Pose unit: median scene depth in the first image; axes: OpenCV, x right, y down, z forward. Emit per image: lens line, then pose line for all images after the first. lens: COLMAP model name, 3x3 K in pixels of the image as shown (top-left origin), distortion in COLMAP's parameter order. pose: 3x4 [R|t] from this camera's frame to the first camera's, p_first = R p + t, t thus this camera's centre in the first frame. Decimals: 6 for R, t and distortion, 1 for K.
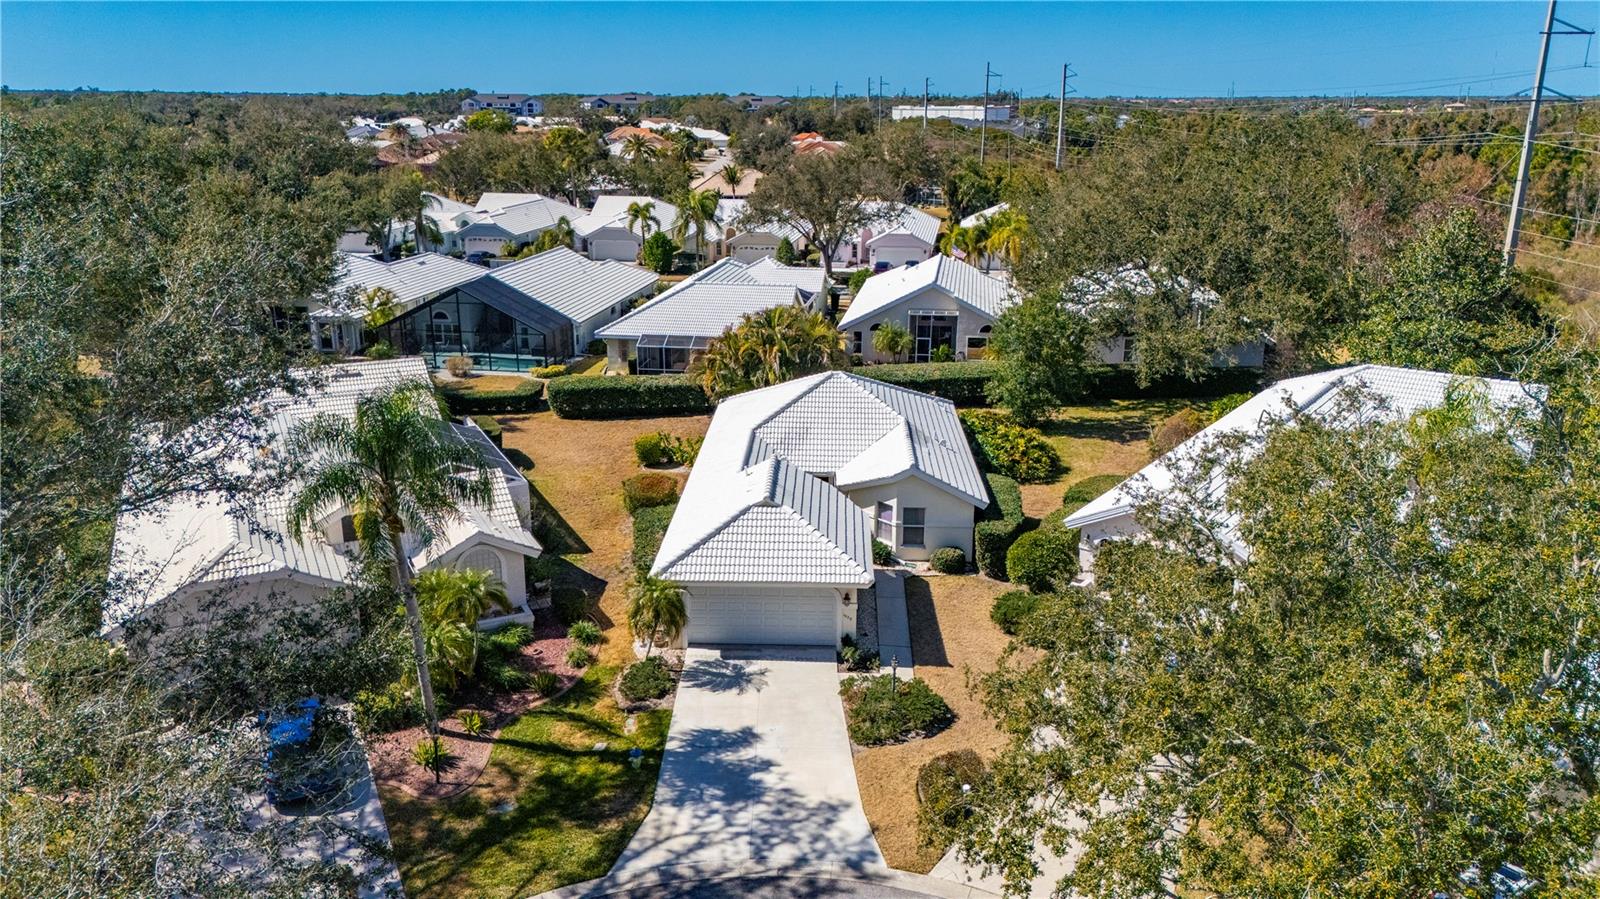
lens RADIAL K [[1179.7, 0, 781.5], [0, 1179.7, 449.2], [0, 0, 1]] dist [0.205758, -0.116869]
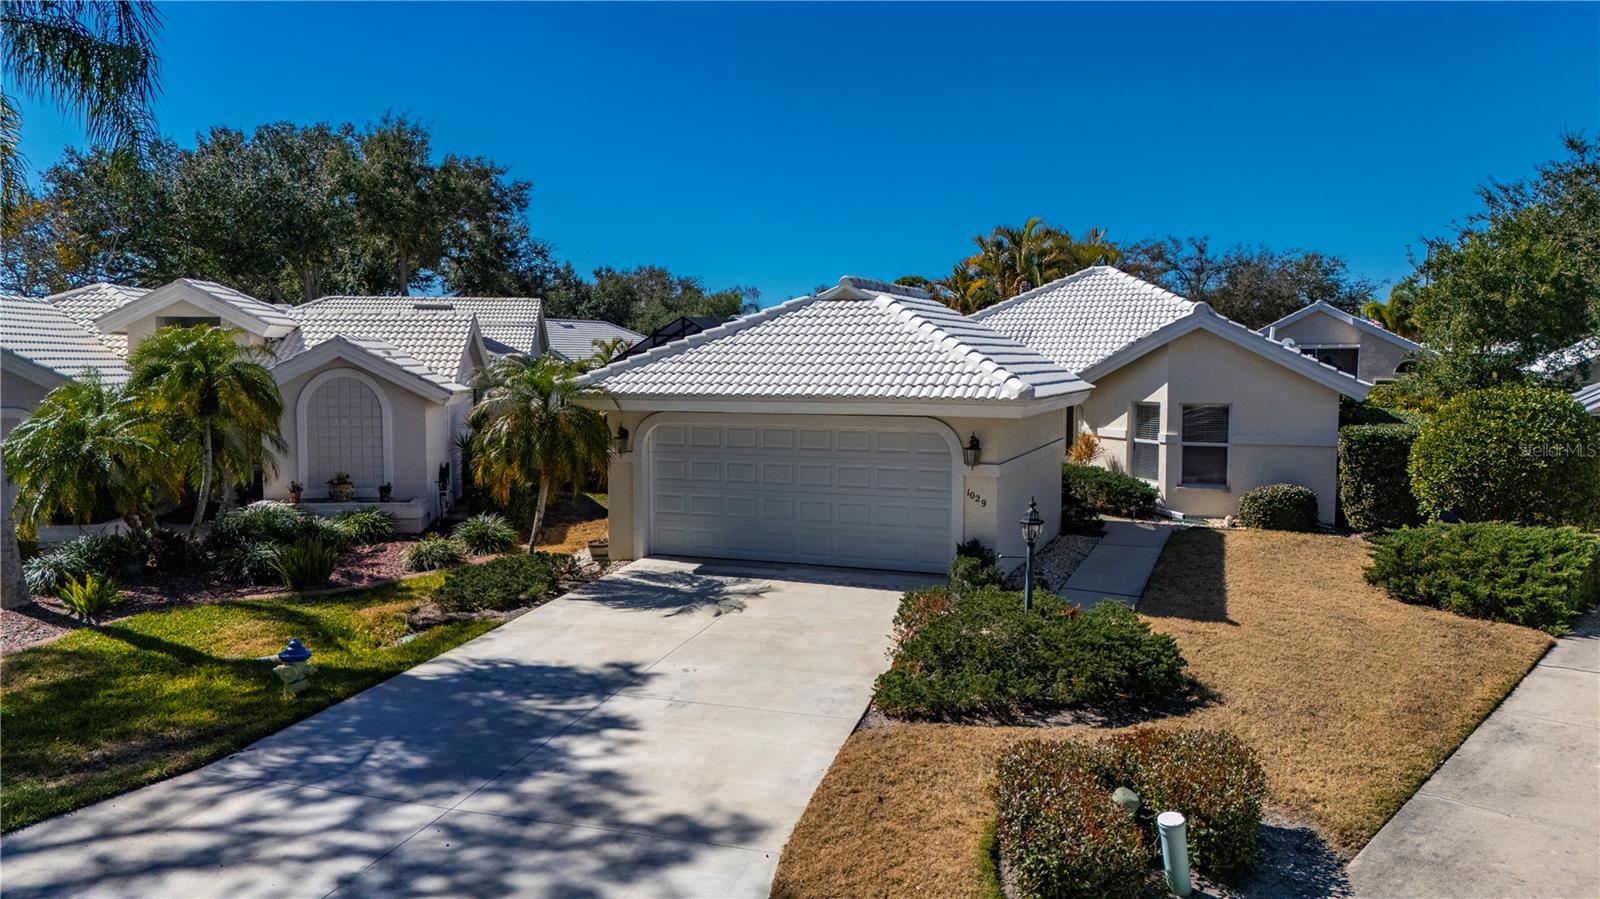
lens RADIAL K [[1179.8, 0, 793.3], [0, 1179.8, 446.1], [0, 0, 1]] dist [0.107613, -0.118449]
pose [[0.947851, 0.026910, -0.317574, 0.122844], [-0.093453, 0.976097, -0.196217, 0.205408], [0.304703, 0.215663, 0.927710, 0.559620]]
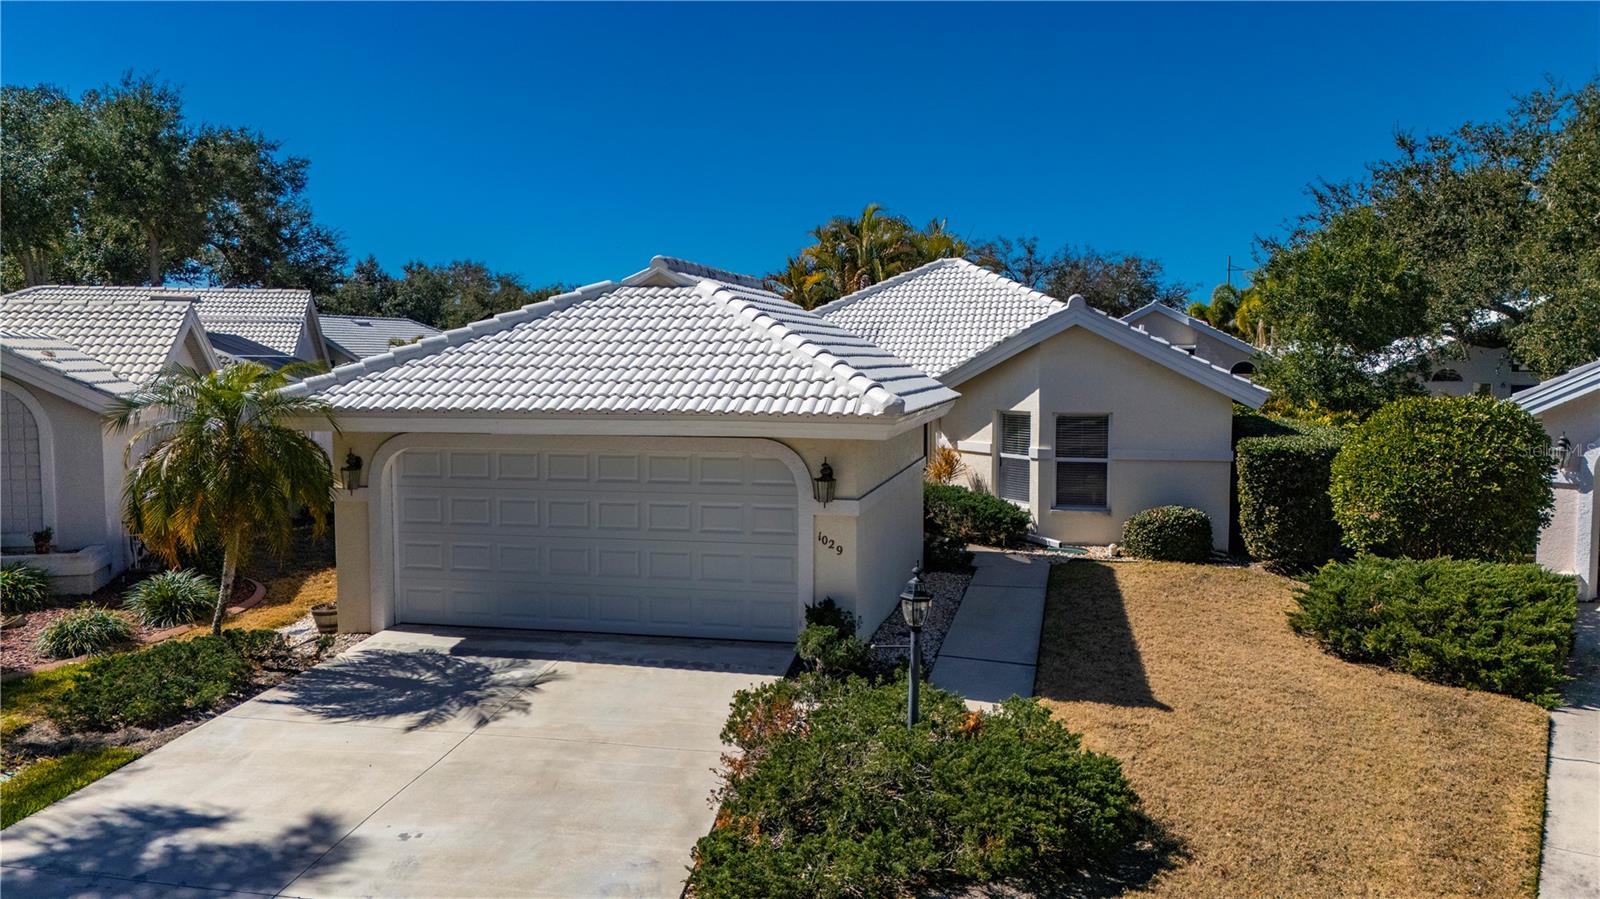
lens RADIAL K [[1179.8, 0, 793.3], [0, 1179.8, 446.1], [0, 0, 1]] dist [0.107613, -0.118449]
pose [[0.983102, 0.015052, -0.182438, 0.100398], [-0.053429, 0.976814, -0.207317, 0.176608], [0.175087, 0.213562, 0.961112, 0.655578]]
